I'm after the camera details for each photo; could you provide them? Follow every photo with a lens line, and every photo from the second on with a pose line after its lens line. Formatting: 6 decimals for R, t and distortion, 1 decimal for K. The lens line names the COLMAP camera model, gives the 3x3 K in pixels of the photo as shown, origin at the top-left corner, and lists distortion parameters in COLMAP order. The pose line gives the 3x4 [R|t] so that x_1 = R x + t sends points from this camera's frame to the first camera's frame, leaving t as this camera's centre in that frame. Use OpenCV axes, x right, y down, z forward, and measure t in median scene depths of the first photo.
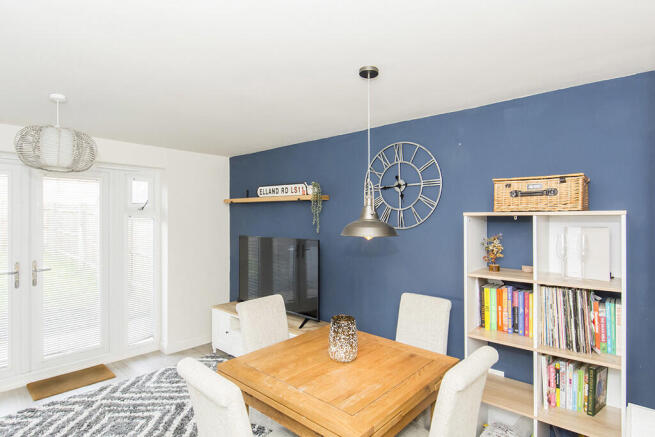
lens RADIAL K [[357.1, 0, 321.8], [0, 357.1, 216.8], [0, 0, 1]] dist [0.019385, -0.000623]
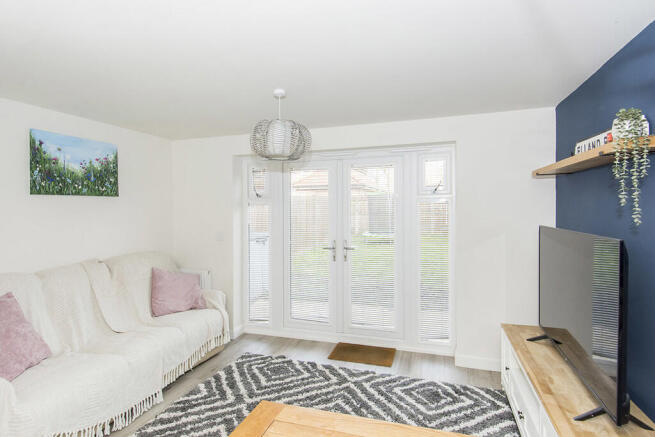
lens RADIAL K [[357.1, 0, 321.8], [0, 357.1, 216.8], [0, 0, 1]] dist [0.019385, -0.000623]
pose [[0.414816, 0.014689, -0.909787, 0.236219], [0.018107, 0.999538, 0.024394, 0.018279], [0.909725, -0.026593, 0.414359, 0.485170]]
